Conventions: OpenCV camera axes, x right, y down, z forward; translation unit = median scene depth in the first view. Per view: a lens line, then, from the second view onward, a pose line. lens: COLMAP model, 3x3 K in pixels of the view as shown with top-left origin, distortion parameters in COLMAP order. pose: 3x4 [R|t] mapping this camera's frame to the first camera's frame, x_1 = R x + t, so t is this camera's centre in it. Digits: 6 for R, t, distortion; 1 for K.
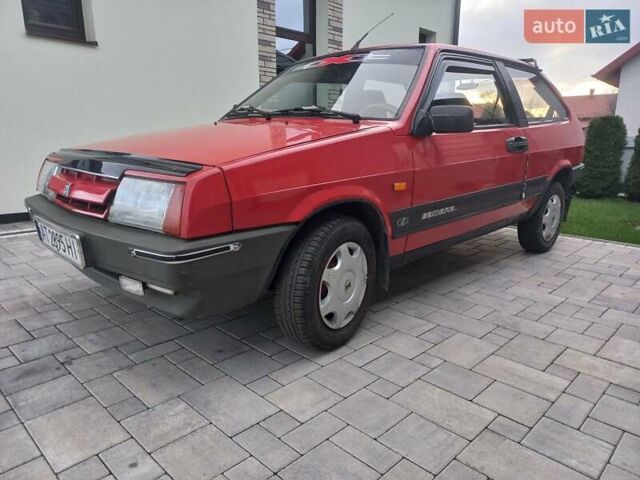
lens RADIAL K [[456.1, 0, 322.8], [0, 456.1, 231.3], [0, 0, 1]] dist [0.031264, -0.000526]
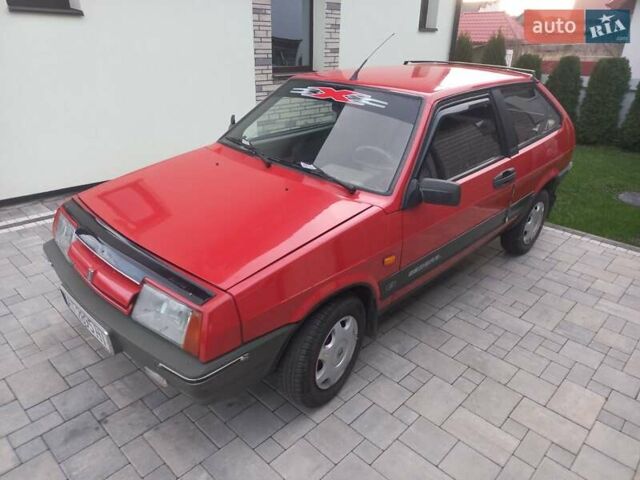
lens RADIAL K [[456.1, 0, 322.8], [0, 456.1, 231.3], [0, 0, 1]] dist [0.031264, -0.000526]
pose [[0.999784, 0.013660, 0.015637, -0.011210], [-0.016553, 0.979017, 0.203106, -0.407115], [-0.012535, -0.203321, 0.979032, -0.068425]]
